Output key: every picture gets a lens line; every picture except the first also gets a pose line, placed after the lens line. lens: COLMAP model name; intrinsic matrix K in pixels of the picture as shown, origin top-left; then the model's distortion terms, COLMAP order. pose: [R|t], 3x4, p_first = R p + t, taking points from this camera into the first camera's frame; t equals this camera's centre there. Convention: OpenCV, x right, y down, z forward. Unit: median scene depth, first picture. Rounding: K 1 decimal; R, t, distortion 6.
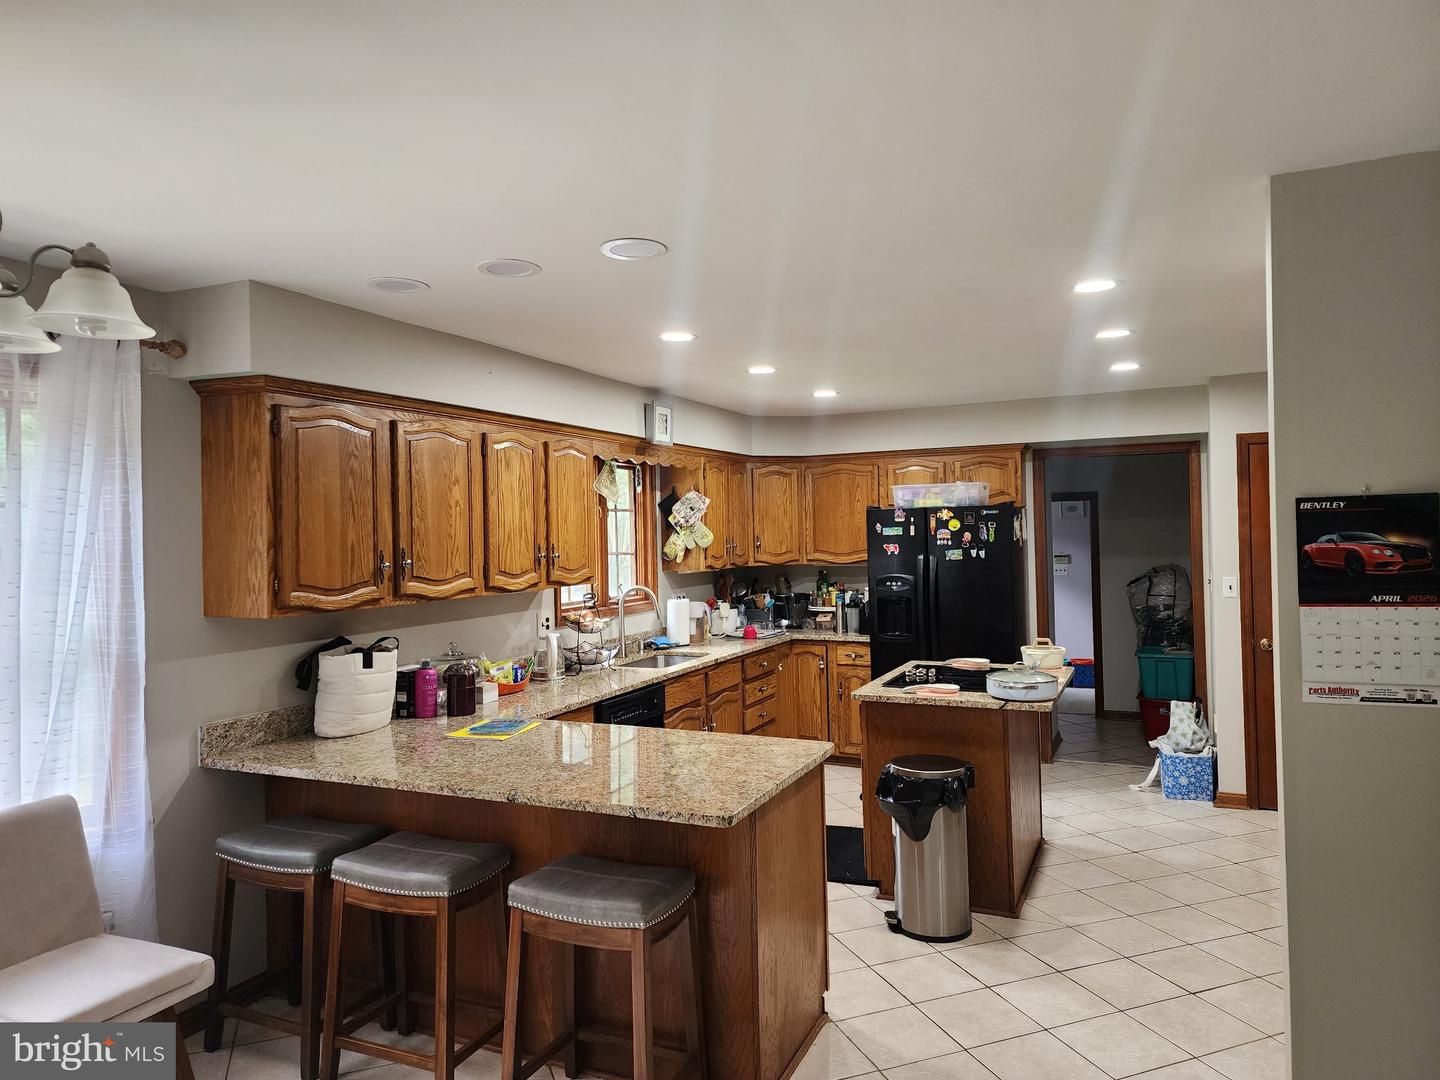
lens RADIAL K [[971.3, 0, 720.1], [0, 971.3, 530.3], [0, 0, 1]] dist [0.065981, -0.047519]
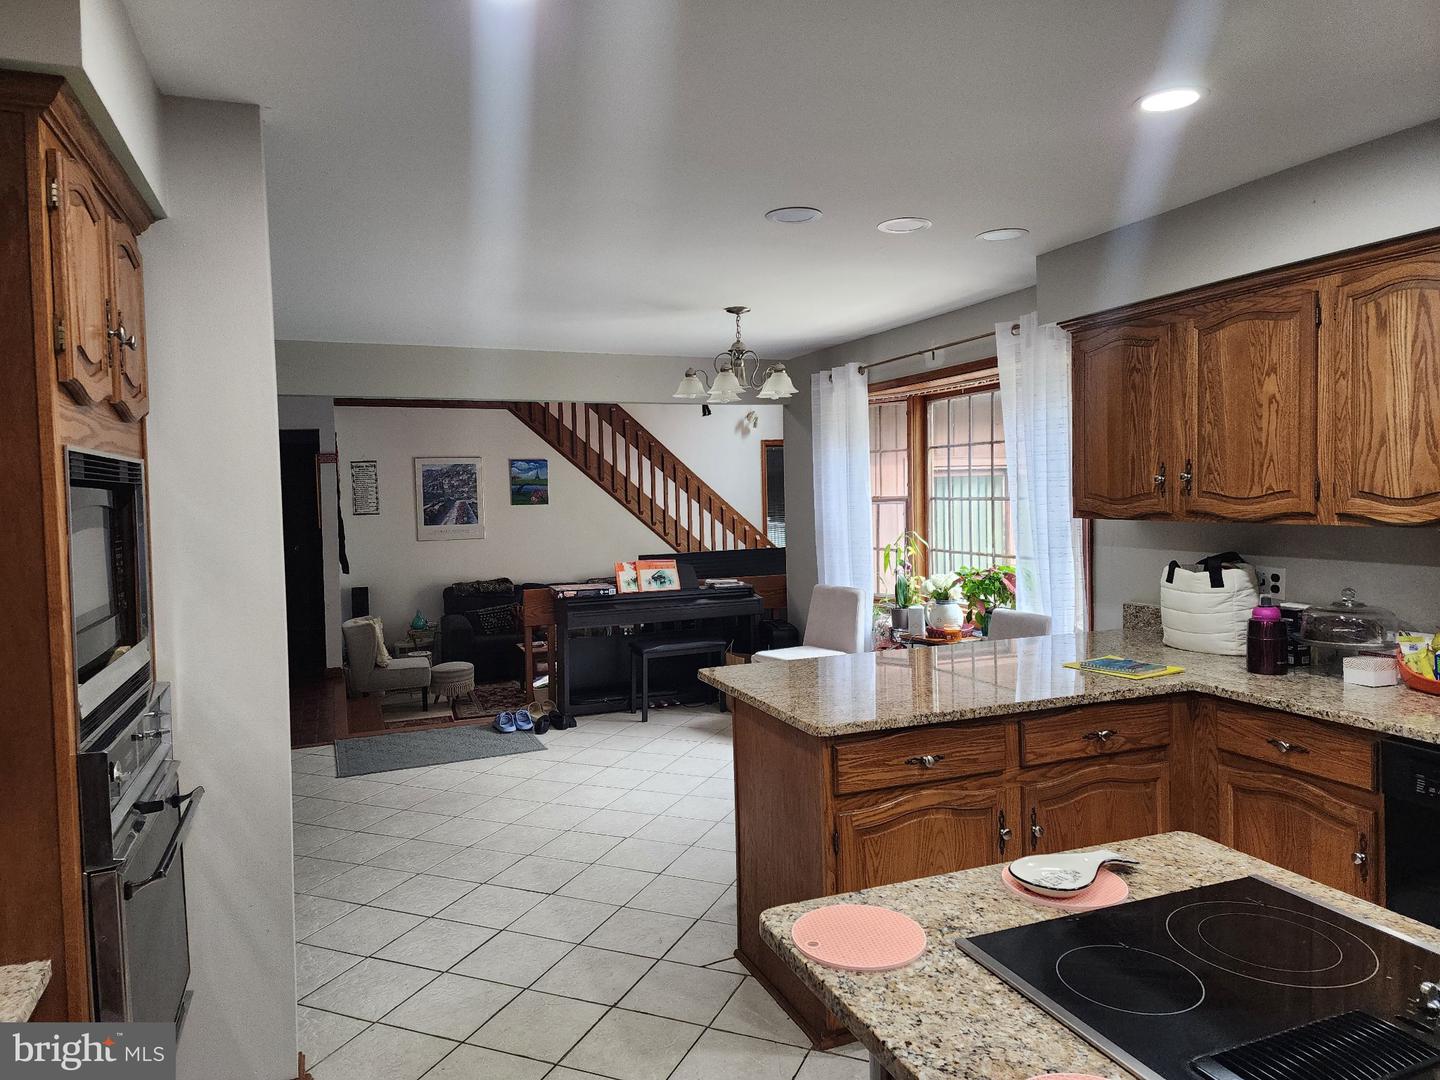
lens RADIAL K [[971.3, 0, 731.3], [0, 971.3, 514.9], [0, 0, 1]] dist [0.065981, -0.047519]
pose [[-0.688384, 0.075510, -0.721405, 0.614639], [0.057147, 0.997121, 0.049838, -0.000222], [0.723092, -0.006918, -0.690718, 1.291296]]
